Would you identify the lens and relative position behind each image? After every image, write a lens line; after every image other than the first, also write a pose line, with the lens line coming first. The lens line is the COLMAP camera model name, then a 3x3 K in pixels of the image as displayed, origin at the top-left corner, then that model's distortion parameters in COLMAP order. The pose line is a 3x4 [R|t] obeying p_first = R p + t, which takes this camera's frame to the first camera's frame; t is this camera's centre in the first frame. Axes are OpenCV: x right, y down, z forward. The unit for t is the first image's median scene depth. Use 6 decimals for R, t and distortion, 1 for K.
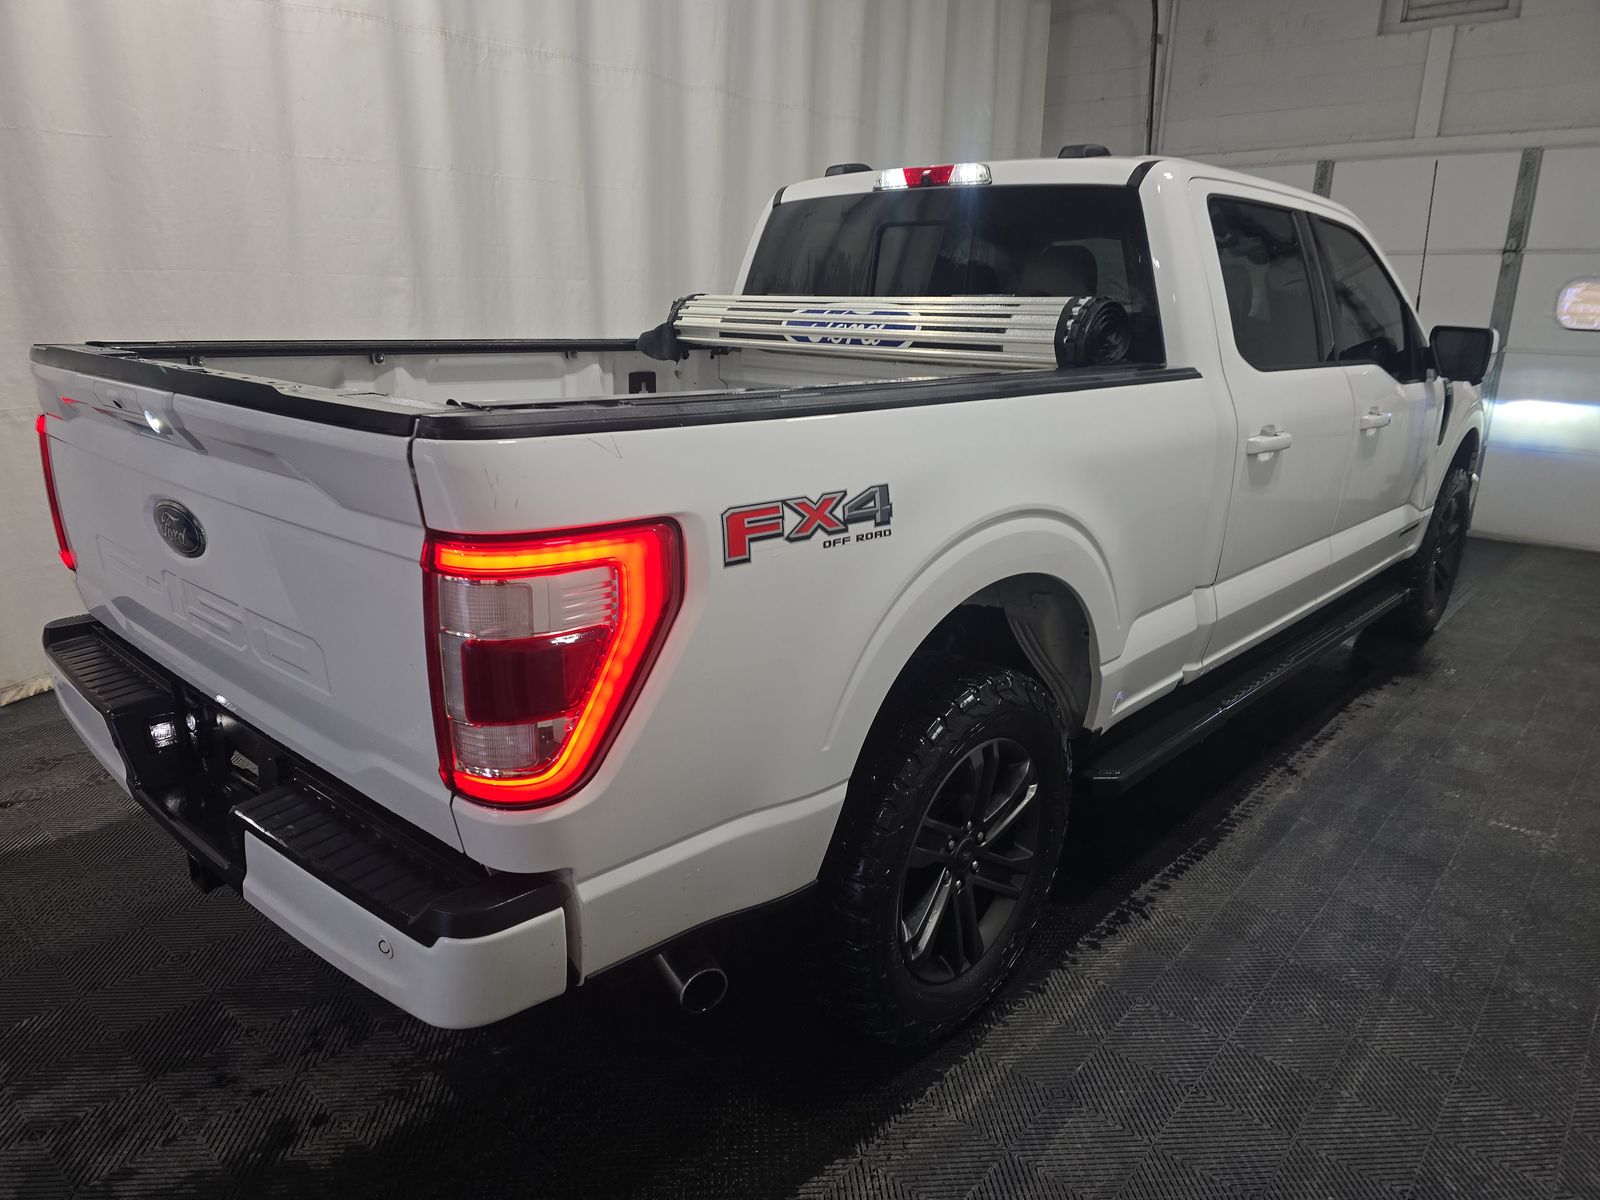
lens RADIAL K [[1088.6, 0, 800.0], [0, 1088.6, 600.0], [0, 0, 1]] dist [0.028102, -0.002255]
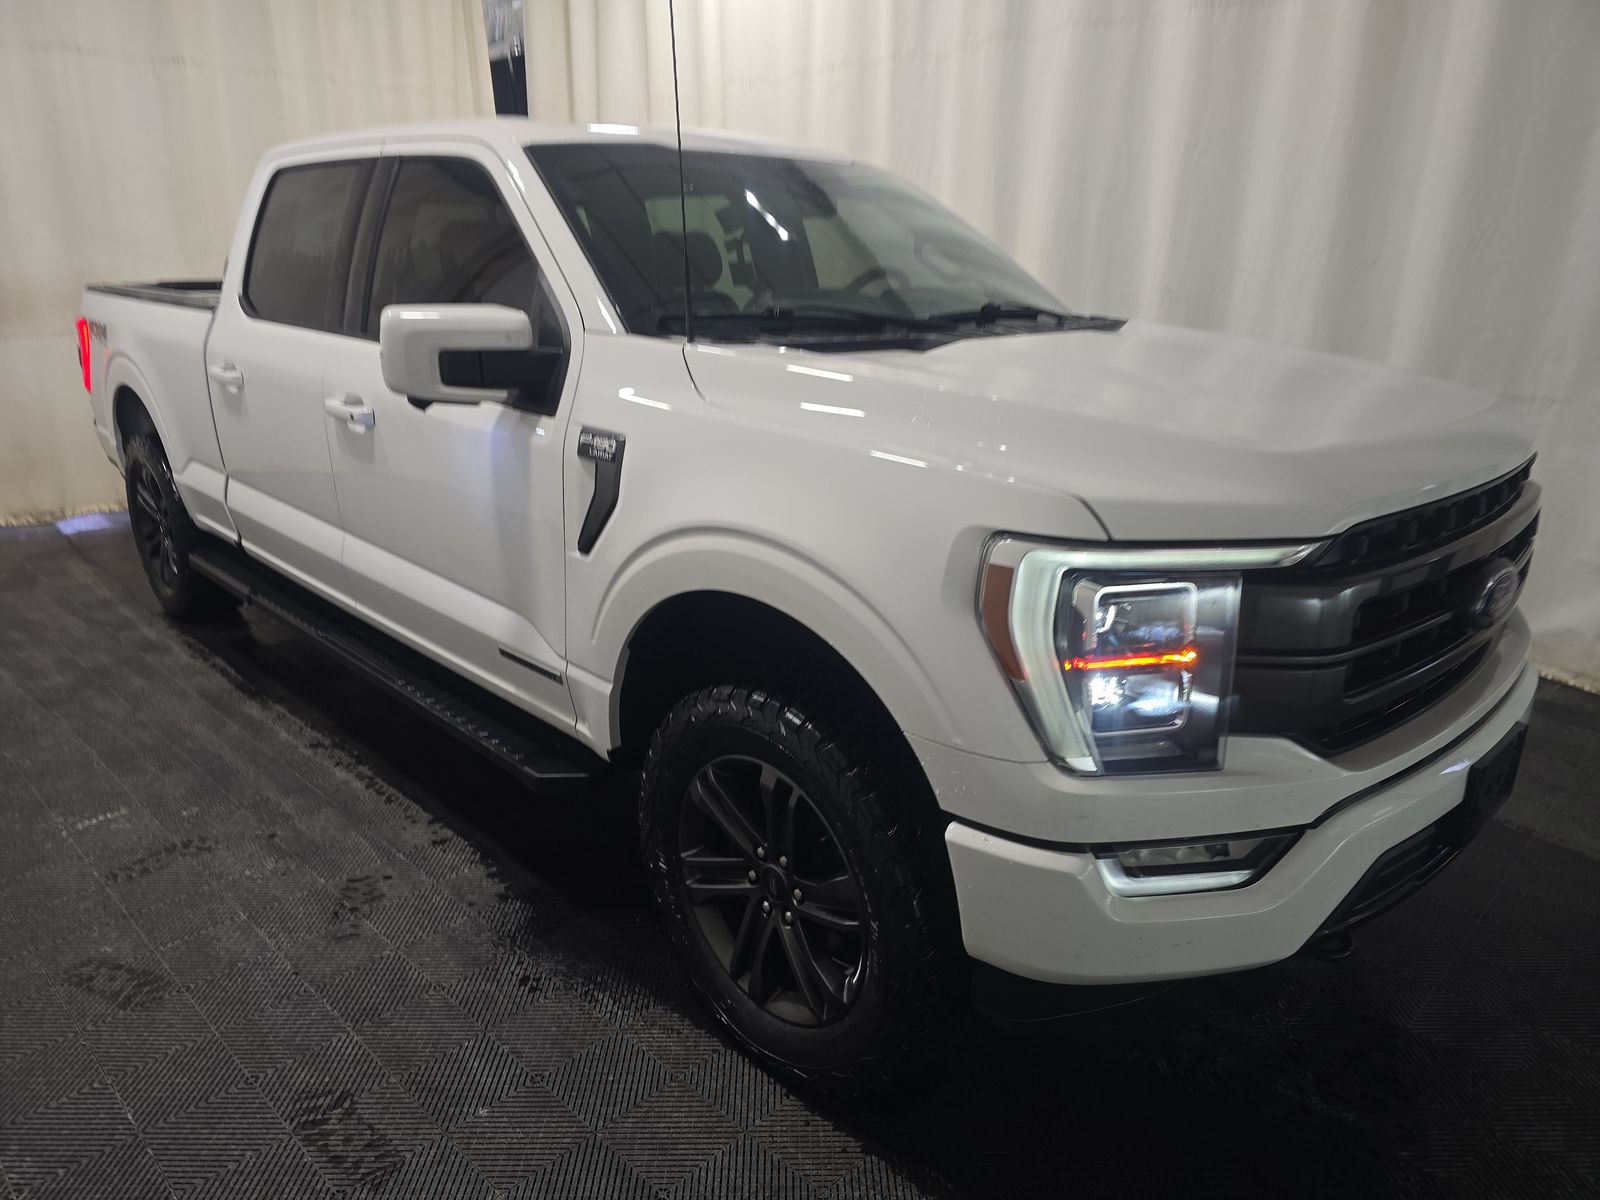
lens RADIAL K [[1098.5, 0, 800.0], [0, 1098.5, 600.0], [0, 0, 1]] dist [0.079446, -0.073133]
pose [[-0.091391, 0.267016, -0.959349, 0.880644], [-0.271476, 0.920210, 0.281984, -0.238862], [0.958096, 0.286211, -0.011611, 0.920395]]
